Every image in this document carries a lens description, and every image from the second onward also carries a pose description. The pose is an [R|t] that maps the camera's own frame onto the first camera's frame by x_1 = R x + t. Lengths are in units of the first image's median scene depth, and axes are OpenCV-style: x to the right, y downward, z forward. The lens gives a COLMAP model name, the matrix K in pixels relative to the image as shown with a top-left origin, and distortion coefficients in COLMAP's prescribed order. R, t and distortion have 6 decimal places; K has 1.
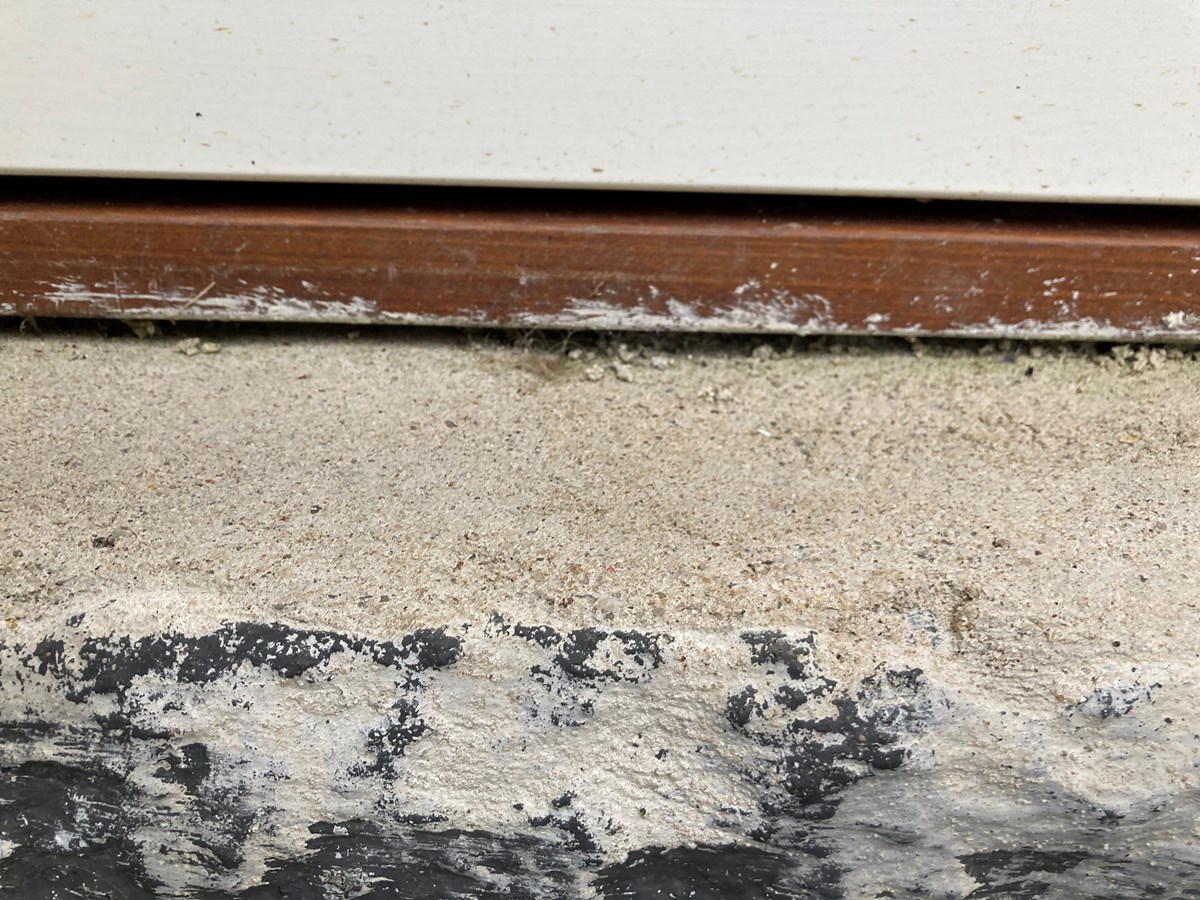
lens RADIAL K [[1037.0, 0, 600.0], [0, 1037.0, 450.0], [0, 0, 1]] dist [-0.005242, -0.006756]
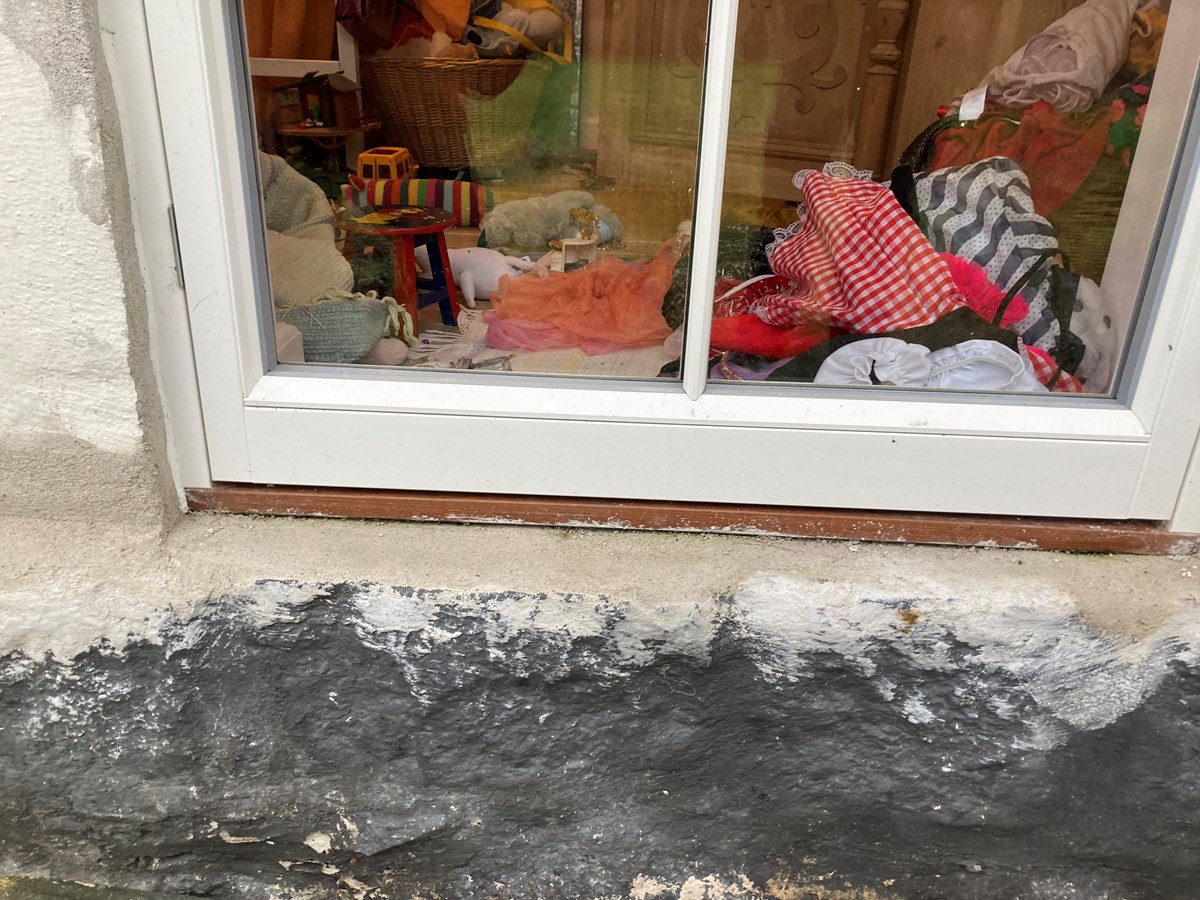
lens RADIAL K [[1037.0, 0, 600.0], [0, 1037.0, 450.0], [0, 0, 1]] dist [-0.005242, -0.006756]
pose [[0.999718, 0.023535, -0.003107, 0.139017], [-0.023620, 0.999251, -0.030645, -0.407784], [0.002383, 0.030710, 0.999525, -4.347827]]
